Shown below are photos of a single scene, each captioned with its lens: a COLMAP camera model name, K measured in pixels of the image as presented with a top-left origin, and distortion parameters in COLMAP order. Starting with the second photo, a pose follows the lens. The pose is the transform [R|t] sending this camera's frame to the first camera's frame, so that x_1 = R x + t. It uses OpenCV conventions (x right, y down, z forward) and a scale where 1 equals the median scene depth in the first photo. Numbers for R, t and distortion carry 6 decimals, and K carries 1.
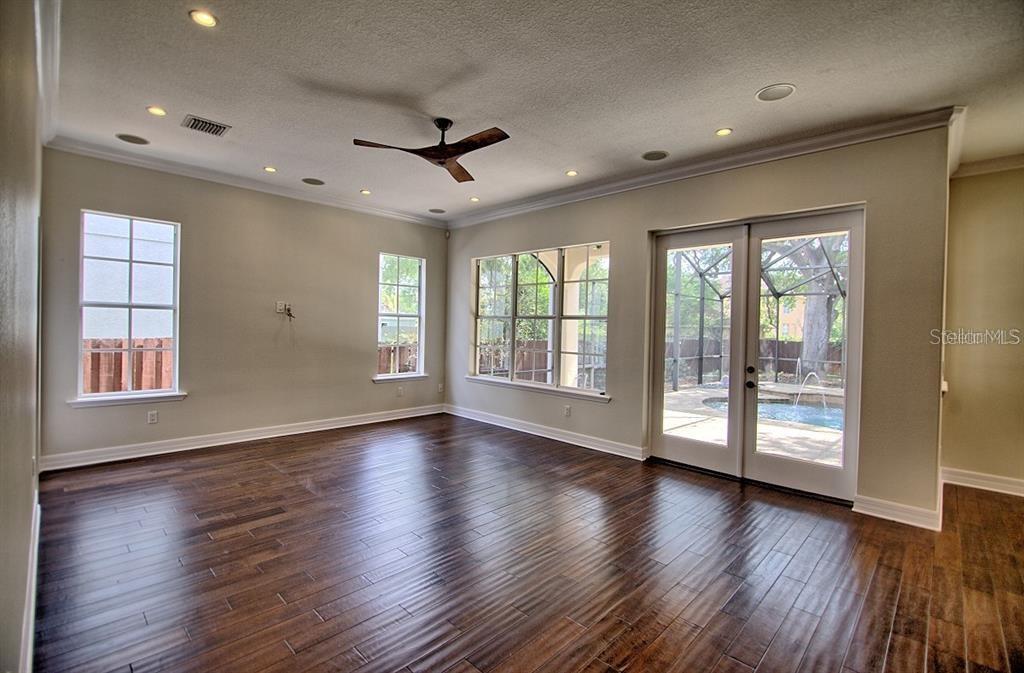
lens RADIAL K [[458.1, 0, 521.4], [0, 458.1, 335.1], [0, 0, 1]] dist [-0.008300, -0.002446]
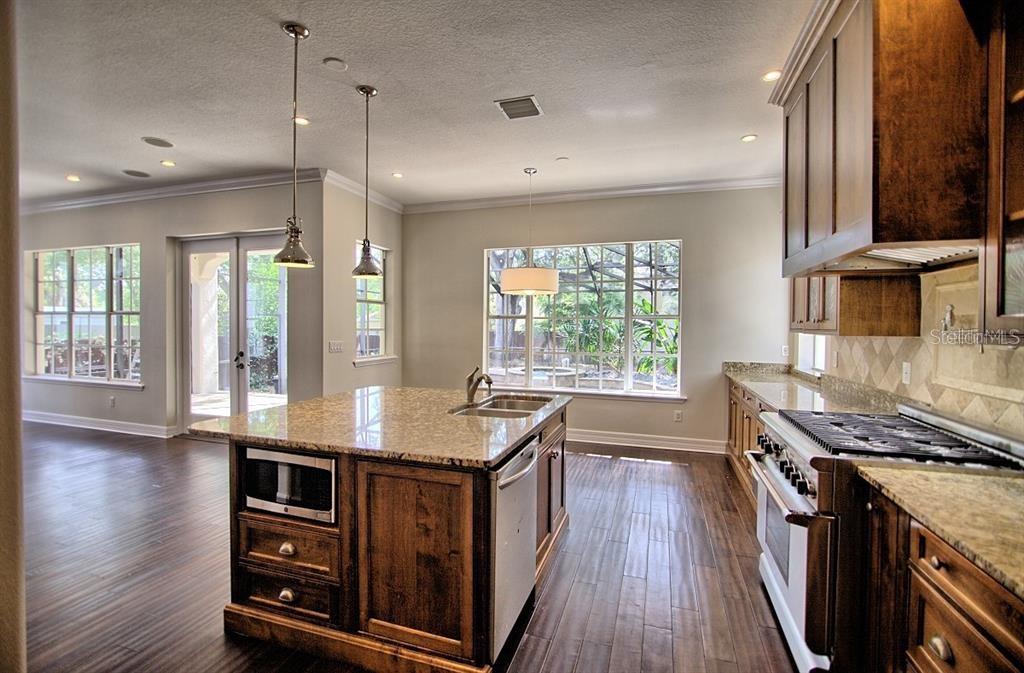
lens RADIAL K [[458.1, 0, 510.7], [0, 458.1, 334.1], [0, 0, 1]] dist [-0.008300, -0.002446]
pose [[0.898405, -0.021613, 0.438636, 0.532026], [0.020114, 0.999765, 0.008066, 0.022070], [-0.438707, 0.001576, 0.898629, -0.386787]]
